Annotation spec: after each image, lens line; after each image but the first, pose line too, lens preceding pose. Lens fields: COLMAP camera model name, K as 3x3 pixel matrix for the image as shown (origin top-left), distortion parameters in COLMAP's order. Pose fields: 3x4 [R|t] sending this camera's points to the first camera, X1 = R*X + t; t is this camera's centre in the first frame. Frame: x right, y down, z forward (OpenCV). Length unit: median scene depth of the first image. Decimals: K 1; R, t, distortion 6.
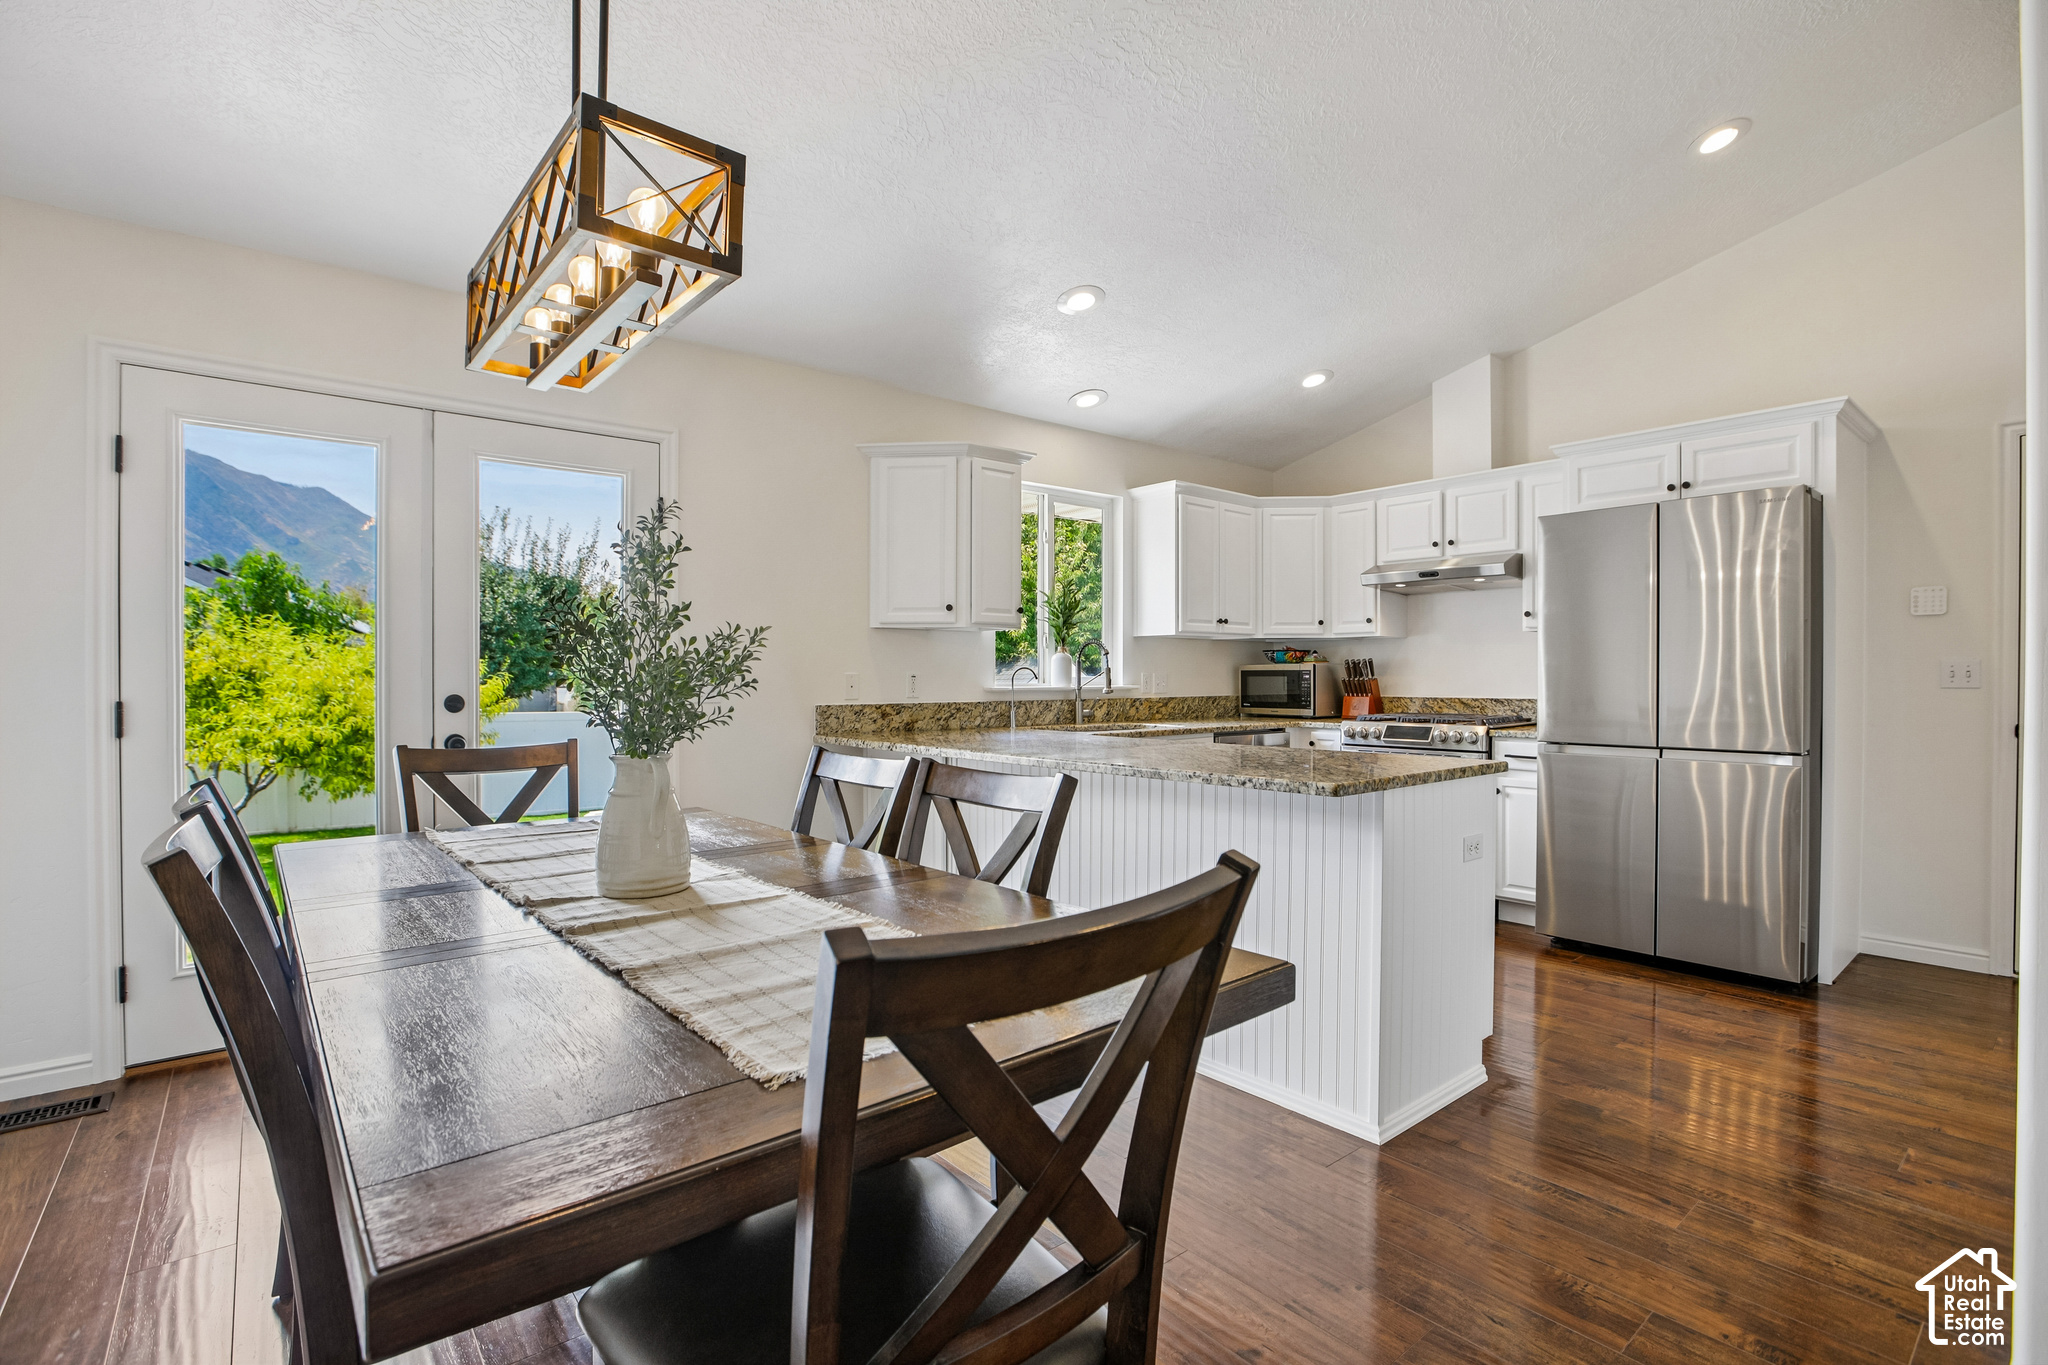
lens RADIAL K [[961.3, 0, 1013.3], [0, 961.3, 685.9], [0, 0, 1]] dist [-0.051514, 0.021276]
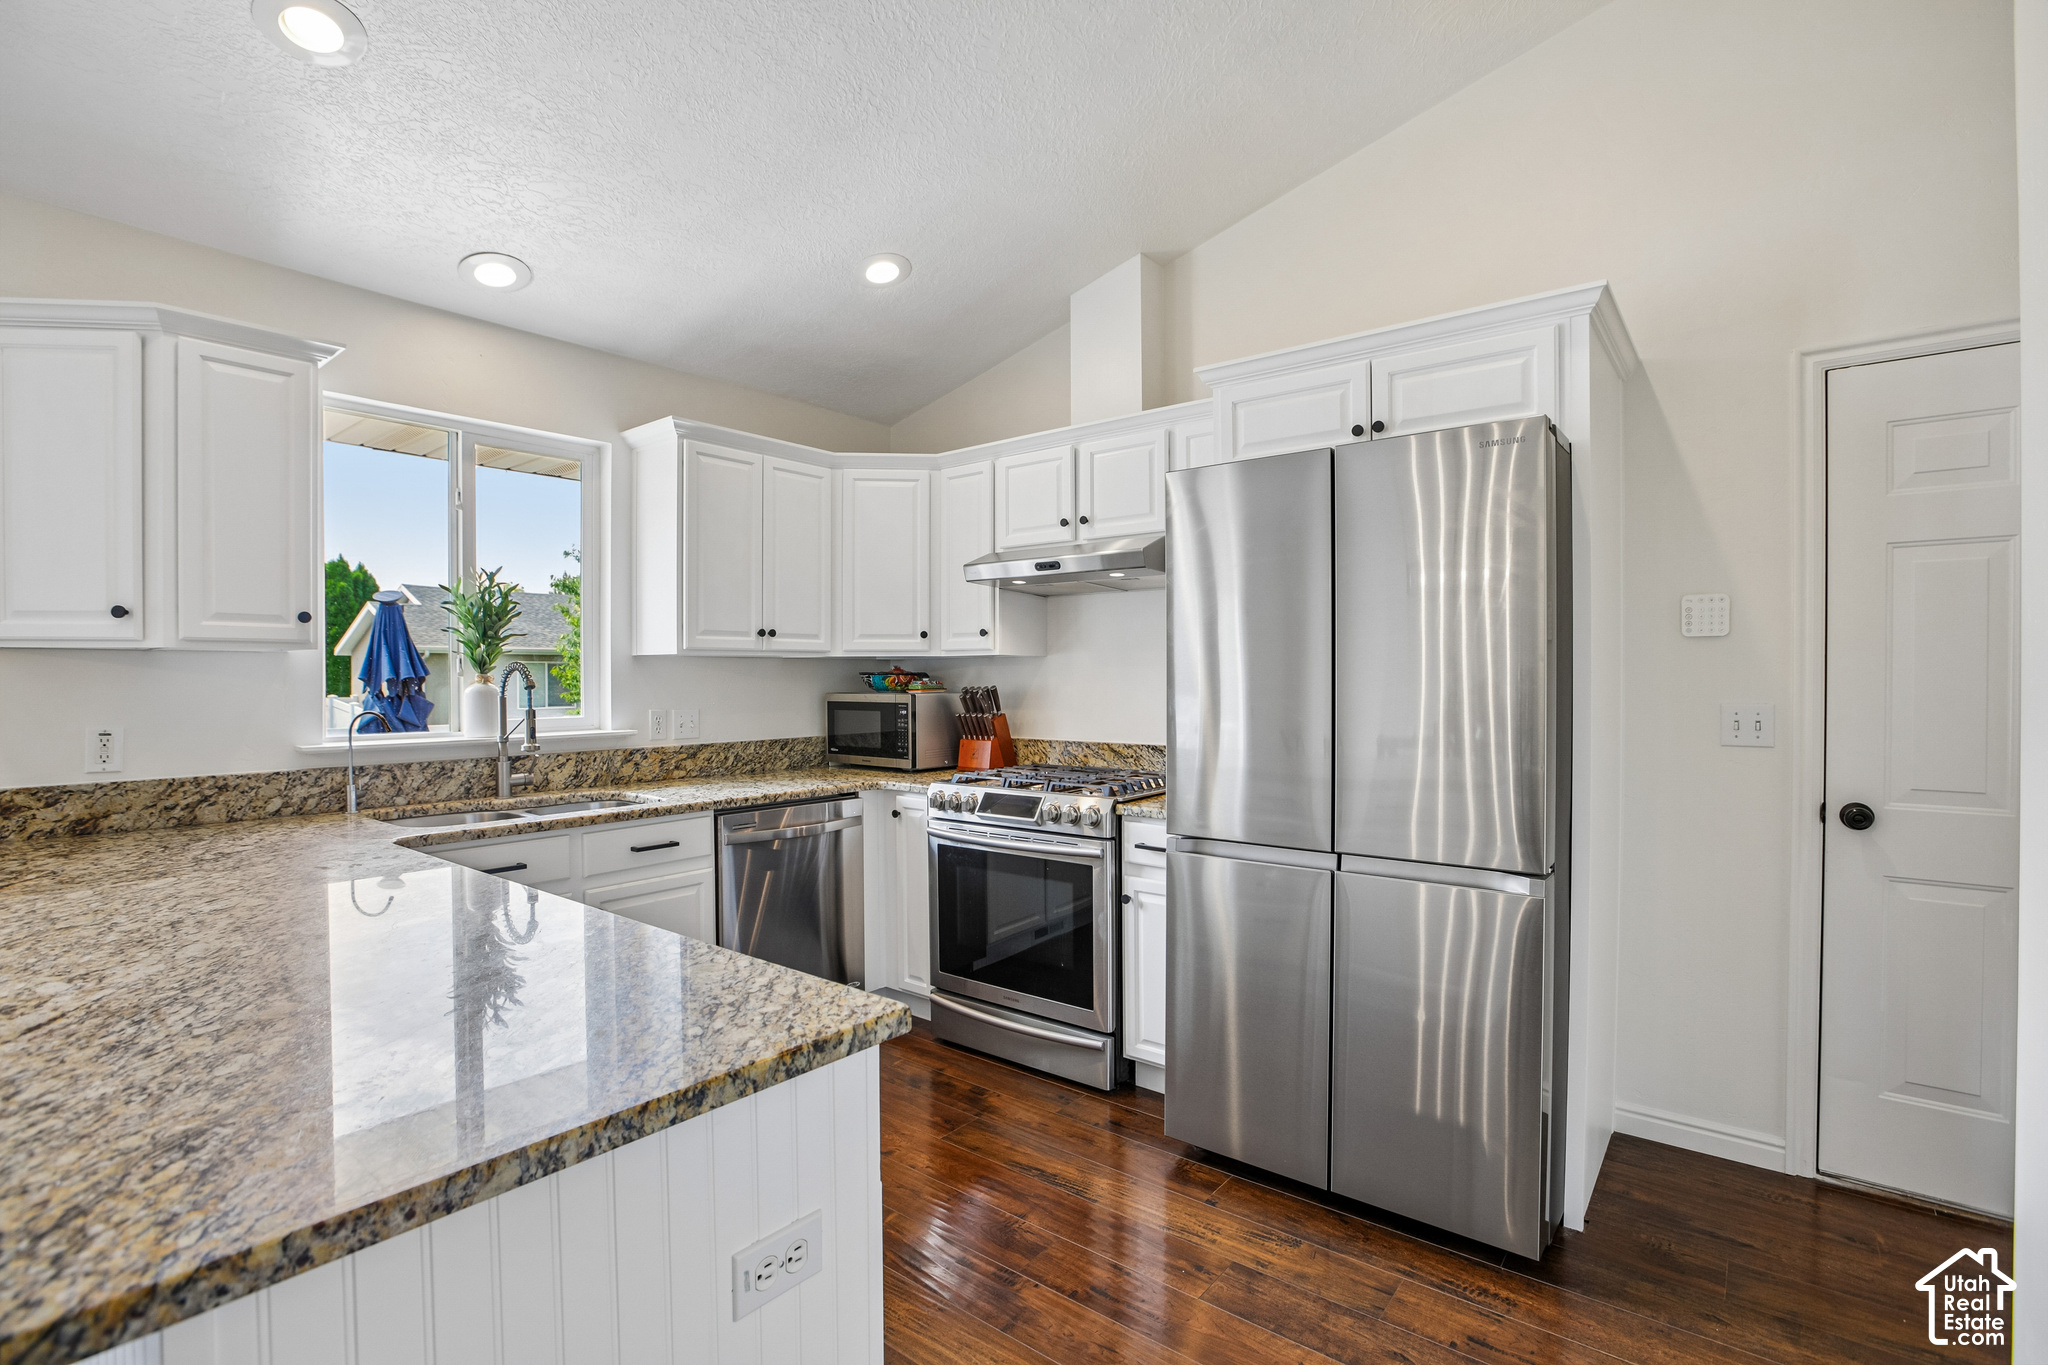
lens RADIAL K [[961.3, 0, 1013.3], [0, 961.3, 685.9], [0, 0, 1]] dist [-0.051514, 0.021276]
pose [[0.980676, -0.004030, 0.195597, 0.278936], [0.003808, 0.999992, 0.001511, -0.033373], [-0.195601, -0.000737, 0.980683, 0.336609]]
